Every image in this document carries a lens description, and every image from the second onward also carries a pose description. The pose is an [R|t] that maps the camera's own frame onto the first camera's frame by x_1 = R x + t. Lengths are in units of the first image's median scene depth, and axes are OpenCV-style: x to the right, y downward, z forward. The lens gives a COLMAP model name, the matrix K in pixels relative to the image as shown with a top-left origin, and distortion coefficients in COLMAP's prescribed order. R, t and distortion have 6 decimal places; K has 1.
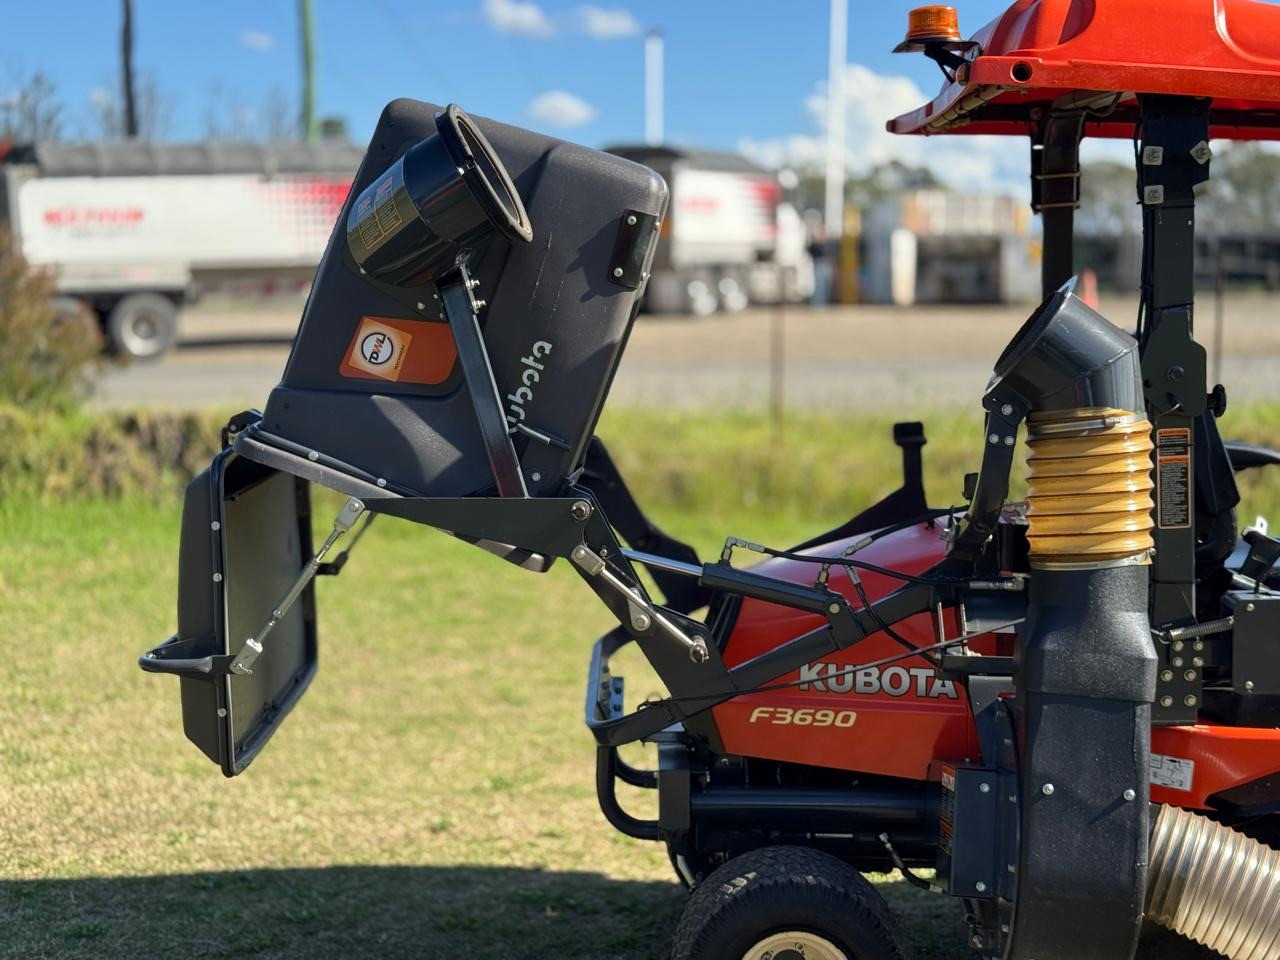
lens RADIAL K [[1807.0, 0, 640.0], [0, 1807.0, 480.0], [0, 0, 1]] dist [0.005064, 0.438510]
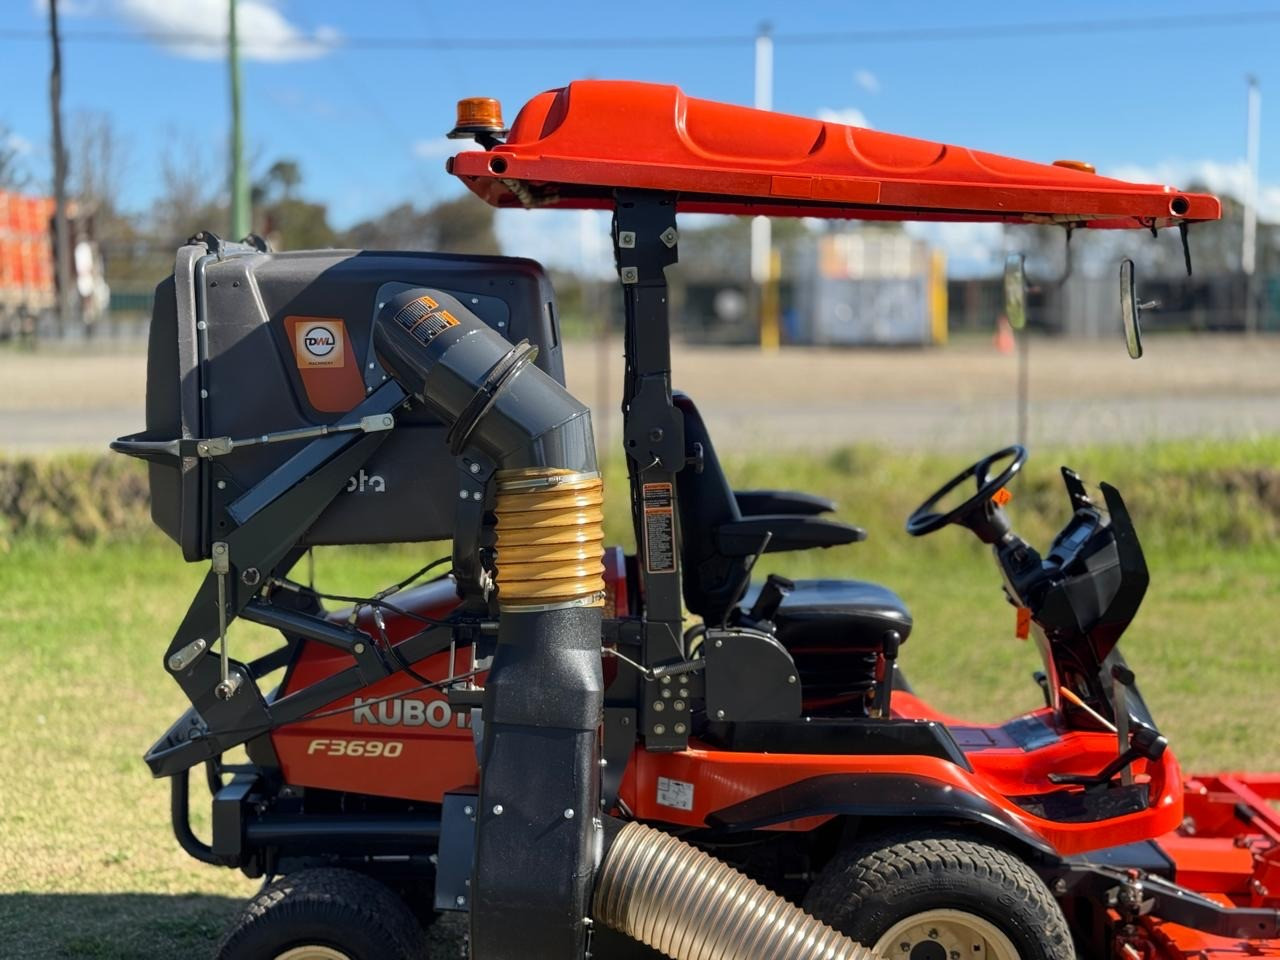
lens RADIAL K [[1792.9, 0, 637.8], [0, 1792.9, 493.5], [0, 0, 1]] dist [0.171598, -0.299358]
pose [[0.999775, -0.003941, 0.020837, 0.256631], [0.004227, 0.999898, -0.013667, -0.007256], [-0.020781, 0.013752, 0.999689, -0.099974]]
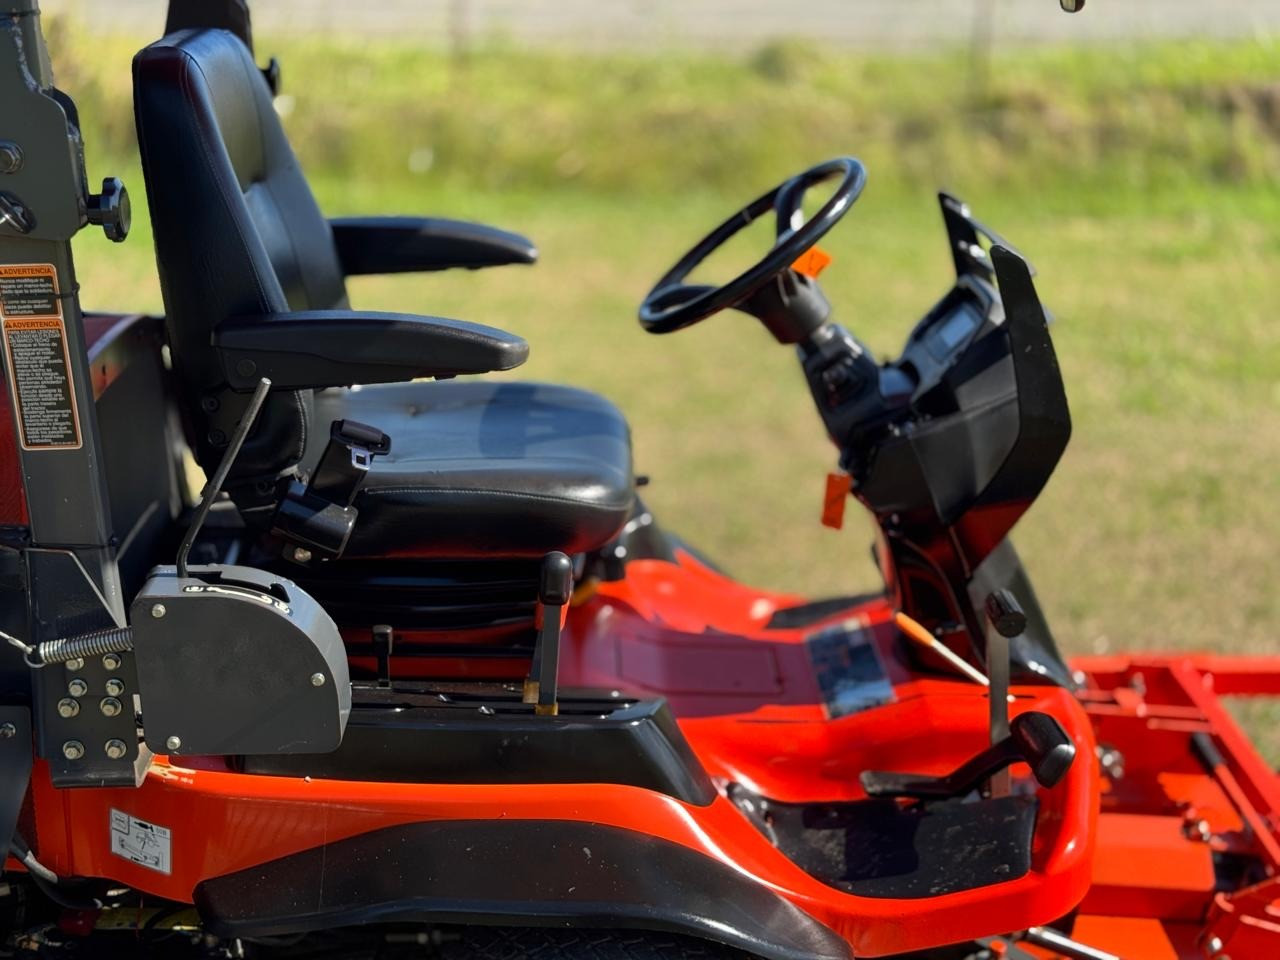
lens RADIAL K [[1792.9, 0, 637.8], [0, 1792.9, 493.5], [0, 0, 1]] dist [0.171598, -0.299358]
pose [[0.999308, 0.011641, 0.035323, 0.445362], [-0.019107, 0.975528, 0.219045, -0.080335], [-0.031909, -0.219568, 0.975075, 0.473787]]
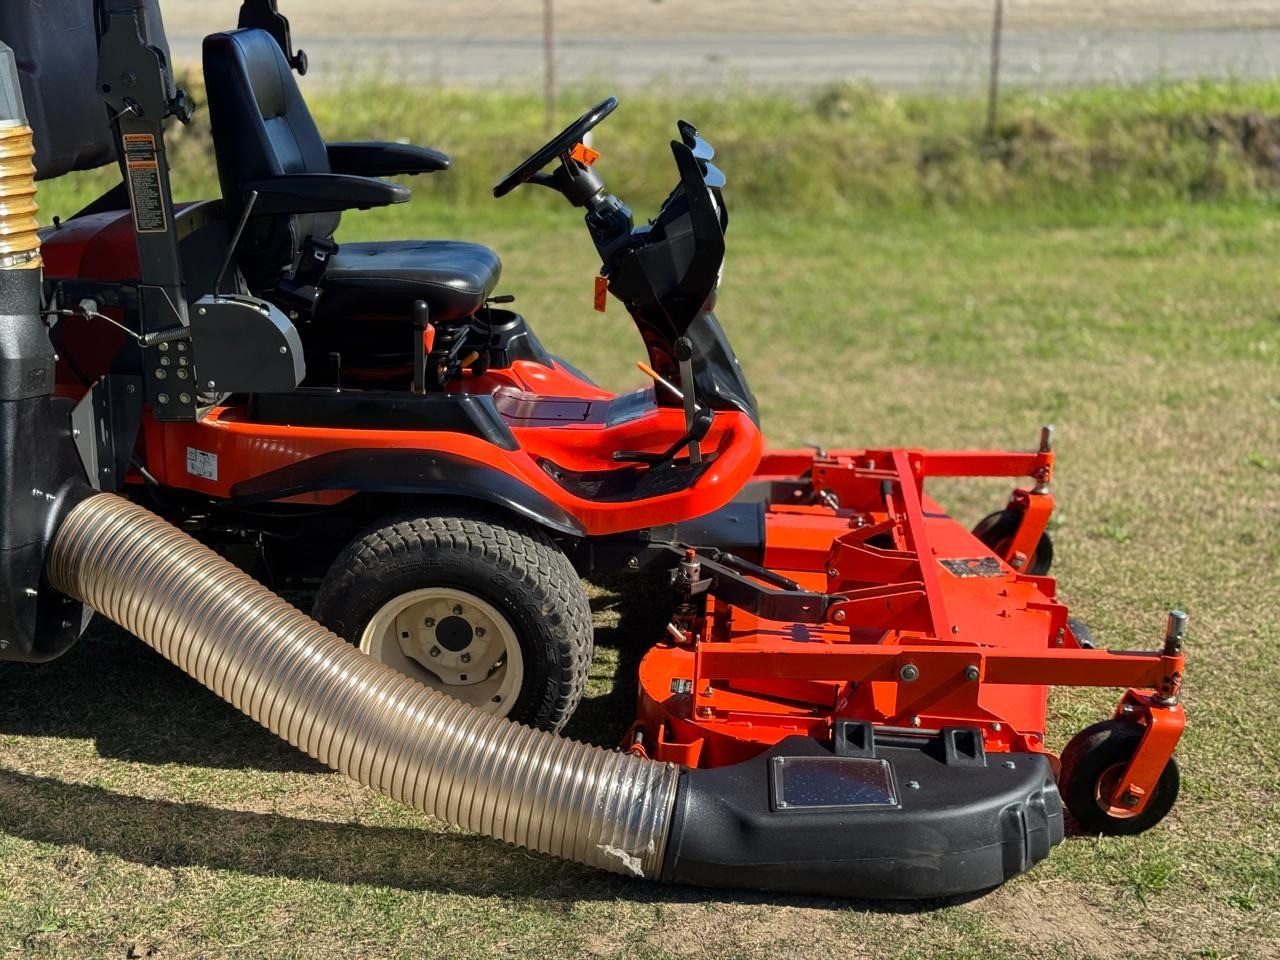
lens RADIAL K [[1792.9, 0, 637.8], [0, 1792.9, 493.5], [0, 0, 1]] dist [0.171598, -0.299358]
pose [[0.998128, 0.020779, -0.057530, 0.632633], [-0.009823, 0.982775, 0.184546, -0.021209], [0.060373, -0.183635, 0.981139, -0.028606]]
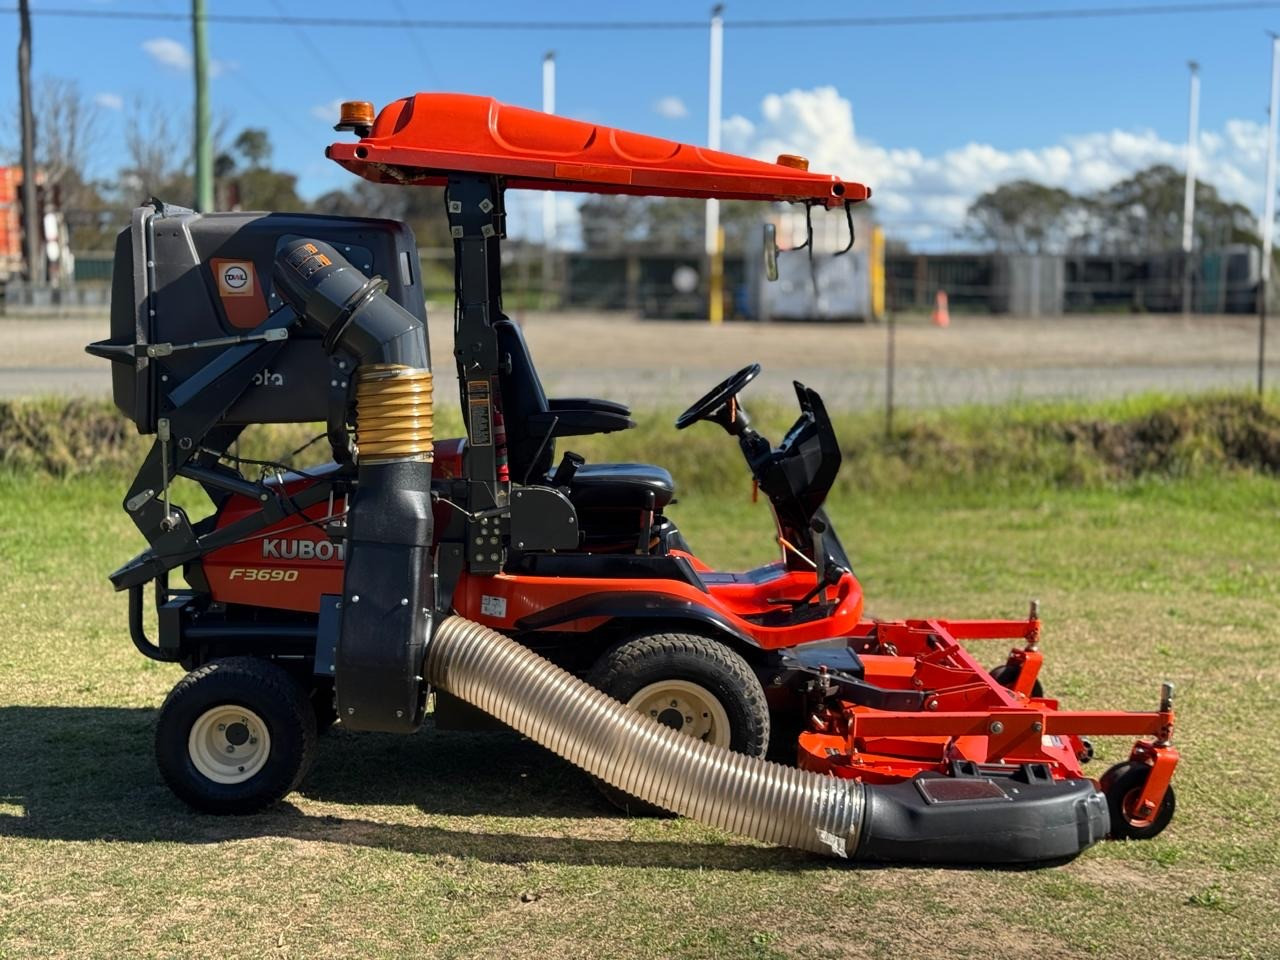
lens RADIAL K [[1792.9, 0, 637.8], [0, 1792.9, 493.5], [0, 0, 1]] dist [0.171598, -0.299358]
pose [[0.999268, 0.004292, 0.038019, 0.369729], [-0.004275, 0.999991, -0.000529, 0.067730], [-0.038021, 0.000366, 0.999277, -0.549782]]
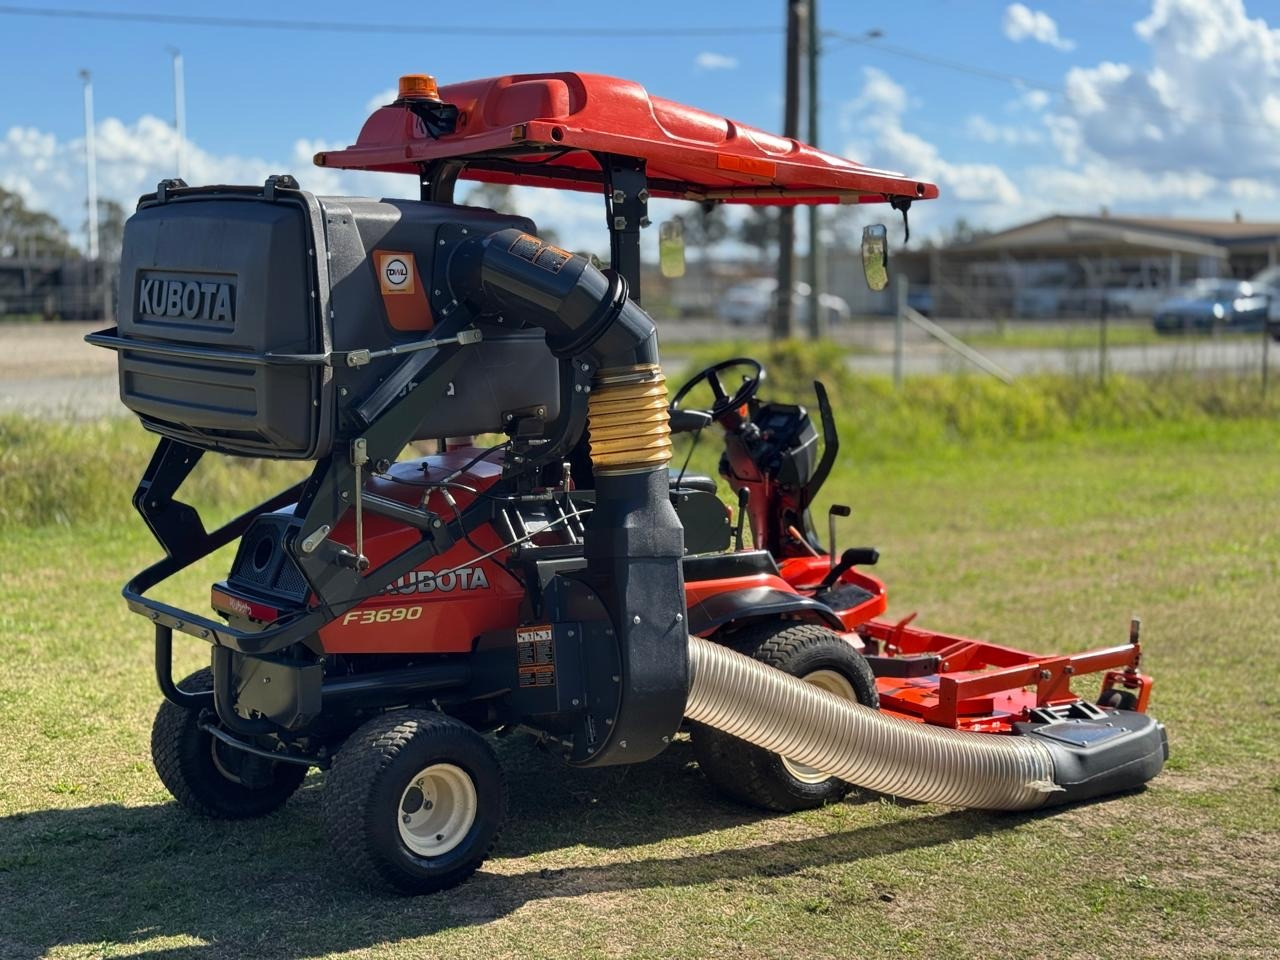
lens RADIAL K [[1792.9, 0, 637.8], [0, 1792.9, 493.5], [0, 0, 1]] dist [0.171598, -0.299358]
pose [[0.782353, -0.065427, 0.619389, -0.607030], [0.070399, 0.997384, 0.016434, 0.037670], [-0.618844, 0.030747, 0.784912, -0.143950]]
